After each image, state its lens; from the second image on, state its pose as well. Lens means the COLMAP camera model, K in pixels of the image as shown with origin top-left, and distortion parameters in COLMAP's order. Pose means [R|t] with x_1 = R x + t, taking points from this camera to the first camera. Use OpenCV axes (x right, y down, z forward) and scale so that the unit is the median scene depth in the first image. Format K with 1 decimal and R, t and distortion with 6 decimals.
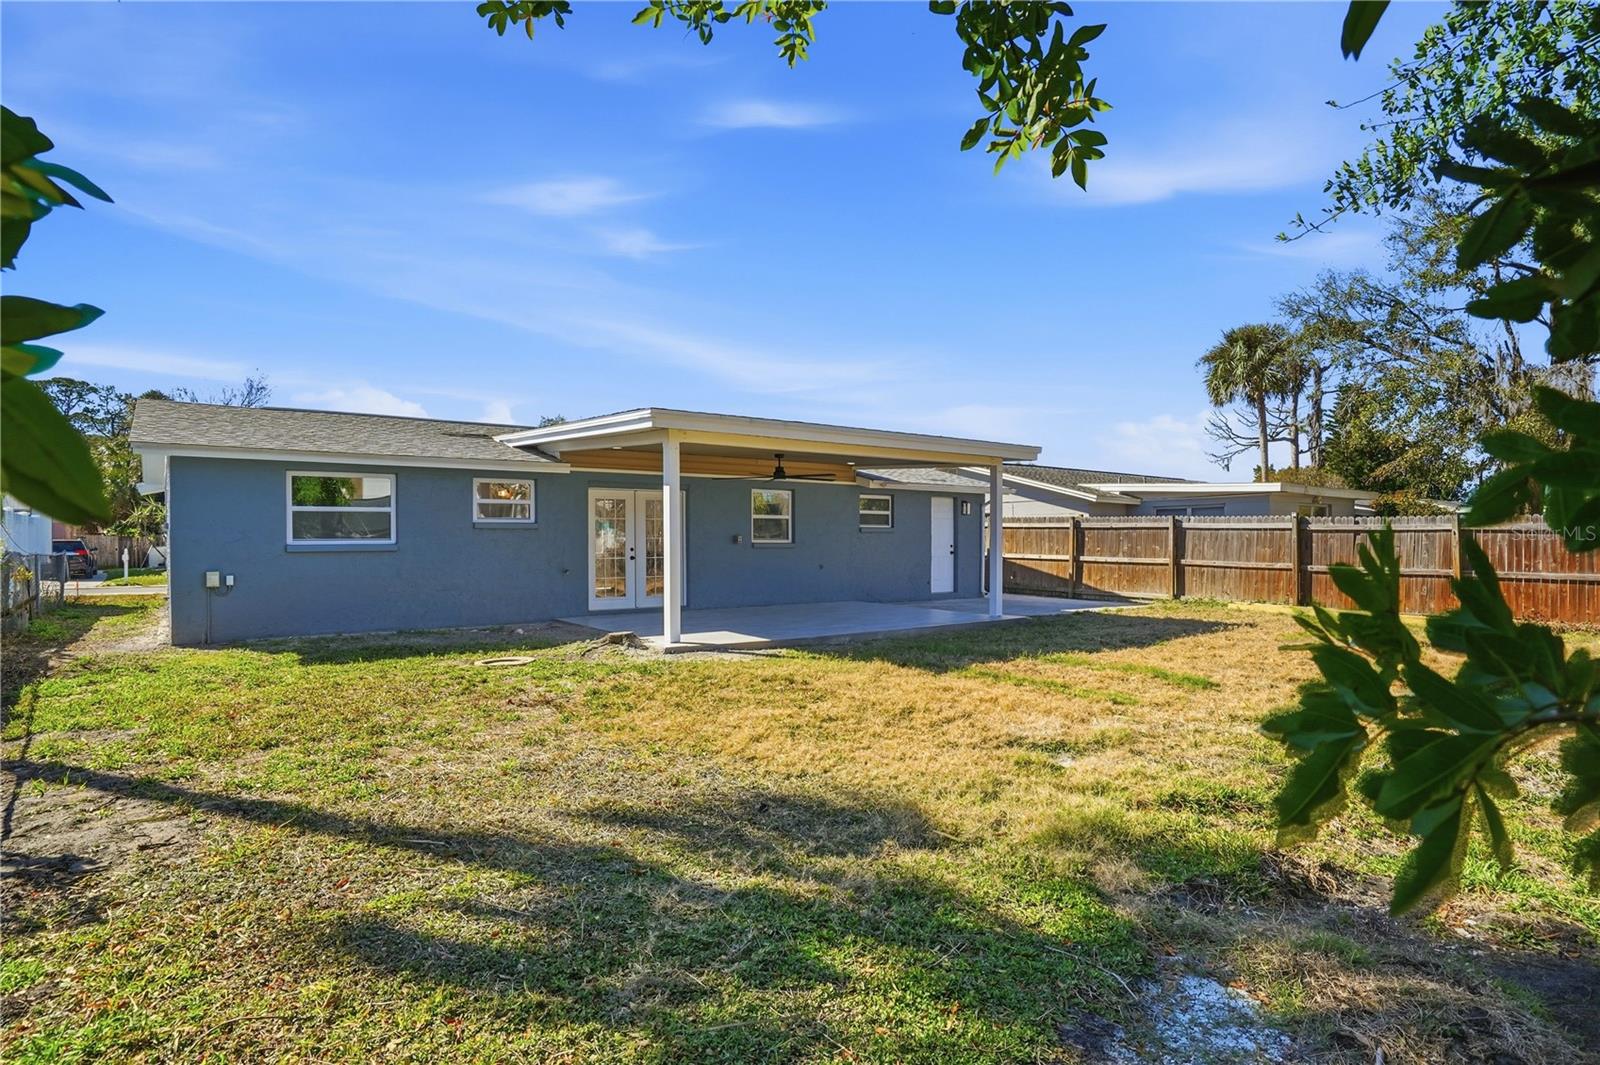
lens RADIAL K [[854.5, 0, 799.3], [0, 854.5, 546.2], [0, 0, 1]] dist [-0.003083, -0.000003]
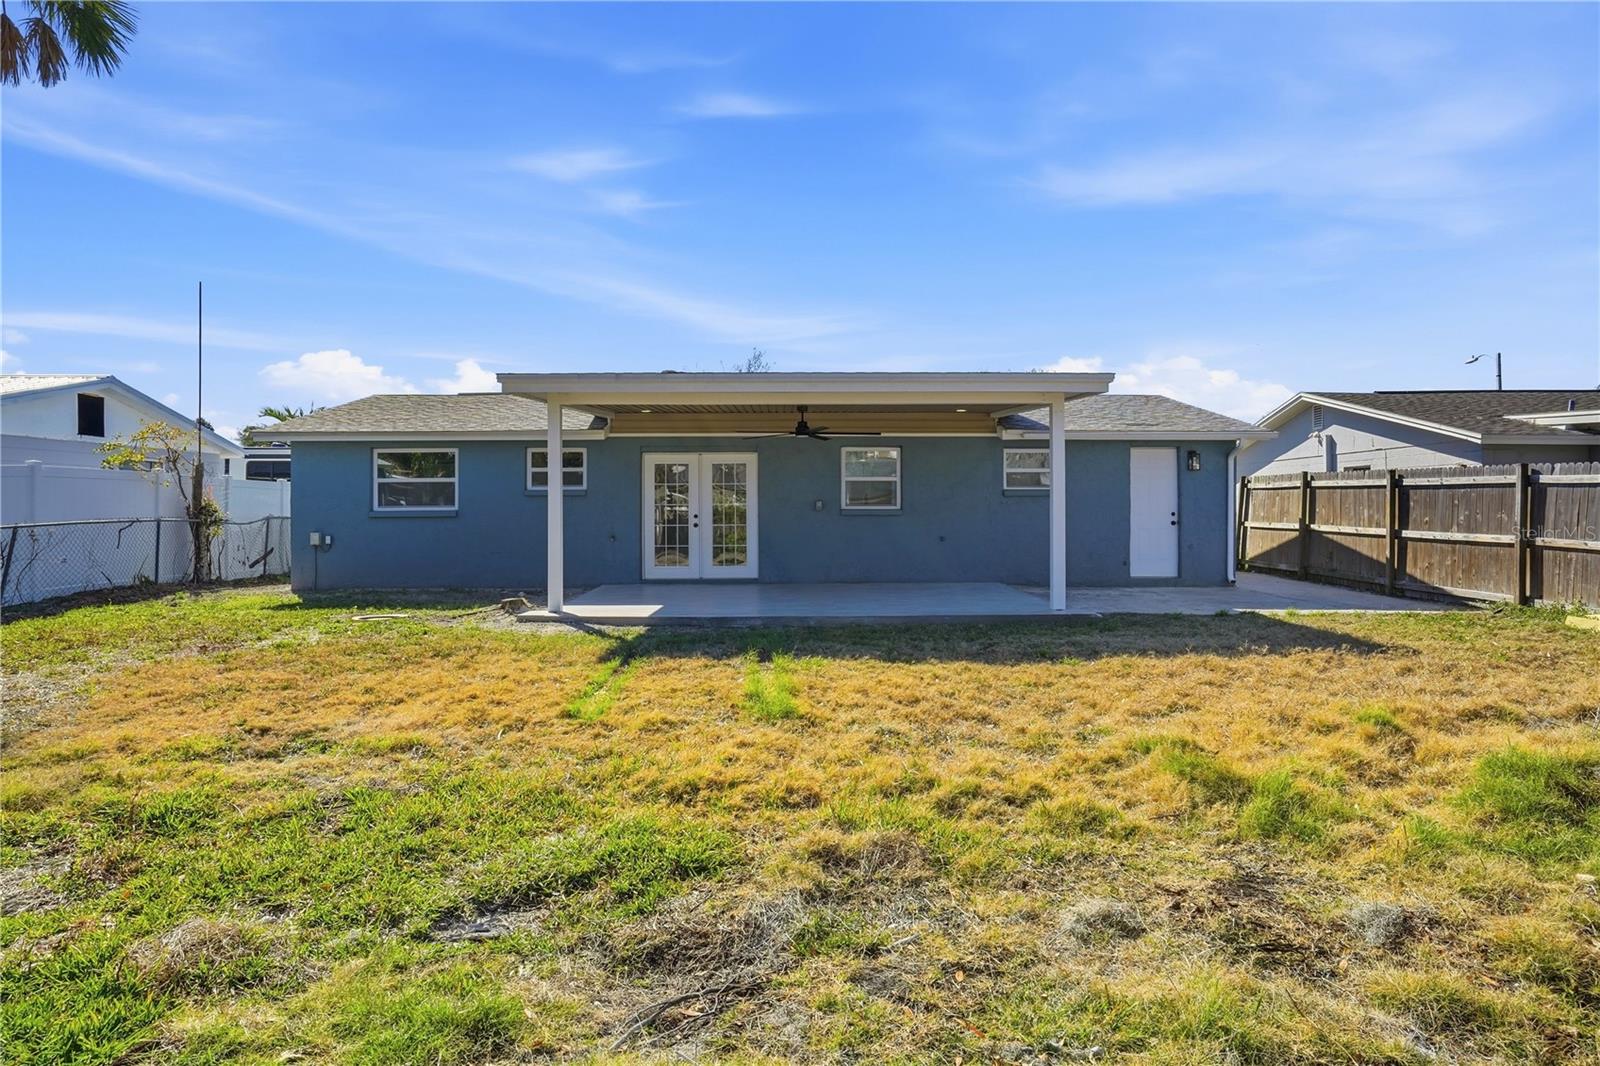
lens RADIAL K [[938.4, 0, 800.3], [0, 938.4, 519.1], [0, 0, 1]] dist [0.001417, 0.000985]
pose [[0.809485, 0.004866, -0.587121, 0.399194], [-0.002145, 0.999983, 0.005331, 0.000627], [0.587137, -0.003056, 0.809482, 0.171613]]
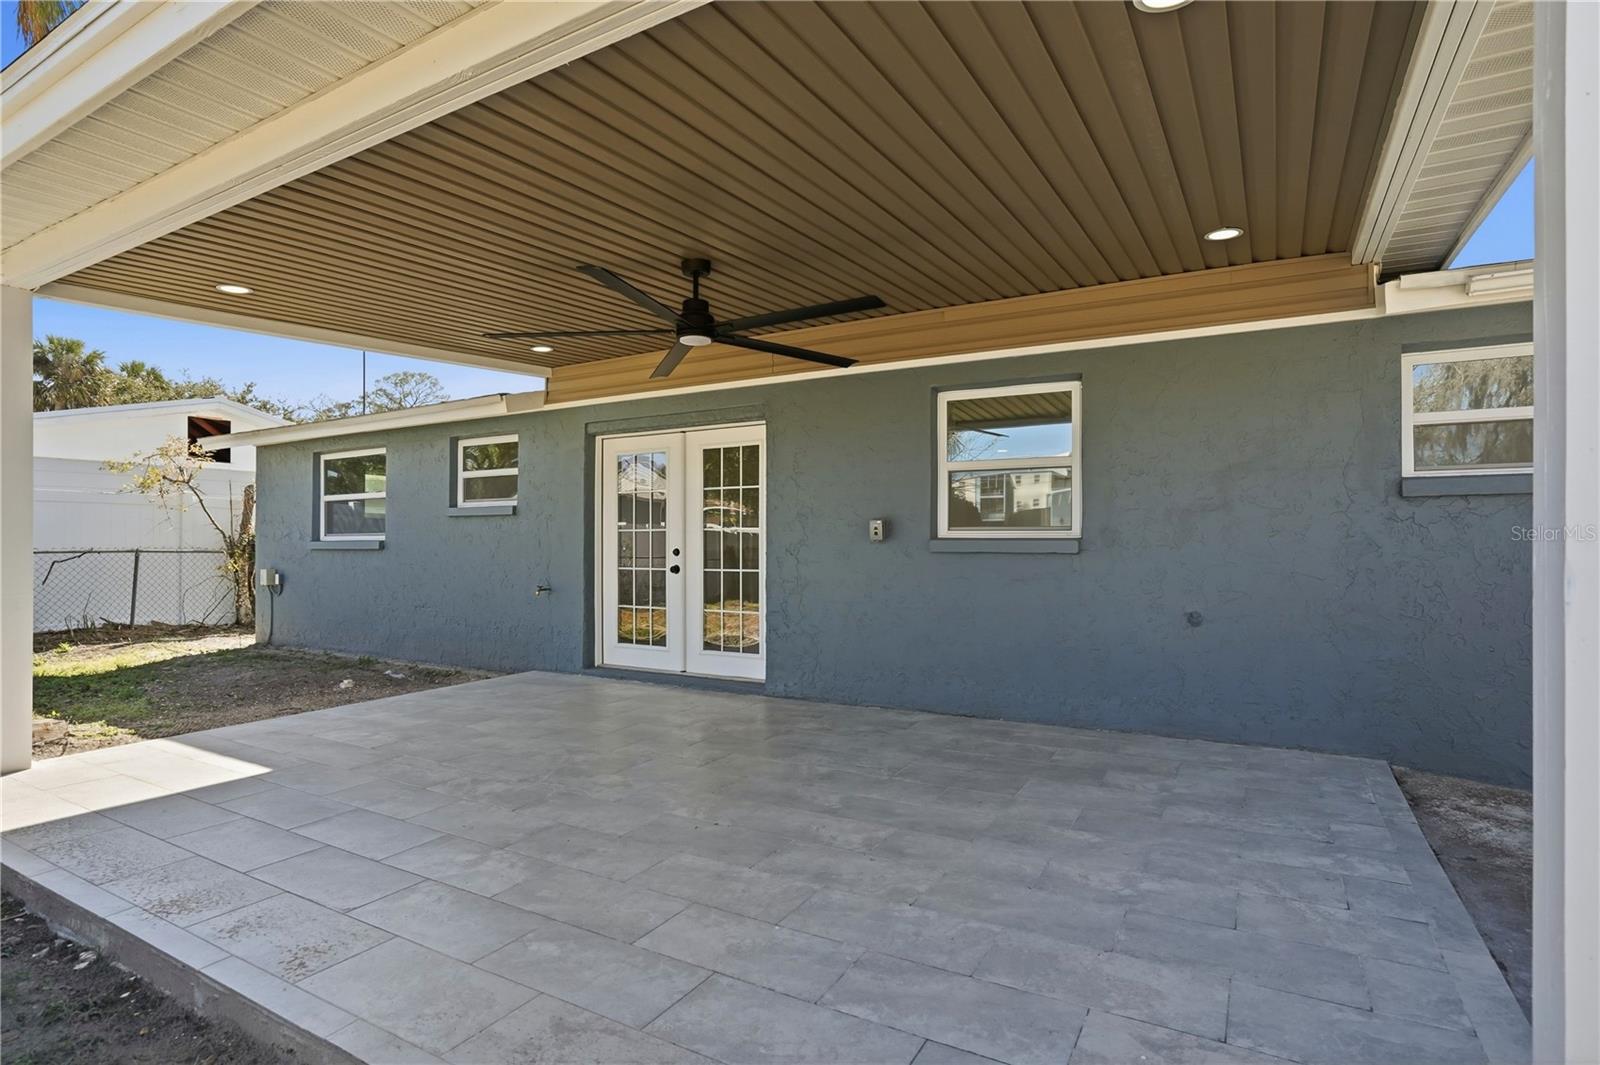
lens RADIAL K [[823.0, 0, 810.3], [0, 823.0, 541.2], [0, 0, 1]] dist [-0.028708, 0.001845]
pose [[0.388210, -0.003355, -0.921565, 0.211013], [-0.007703, 0.999947, -0.006886, 0.000093], [0.921539, 0.009772, 0.388164, 0.689616]]
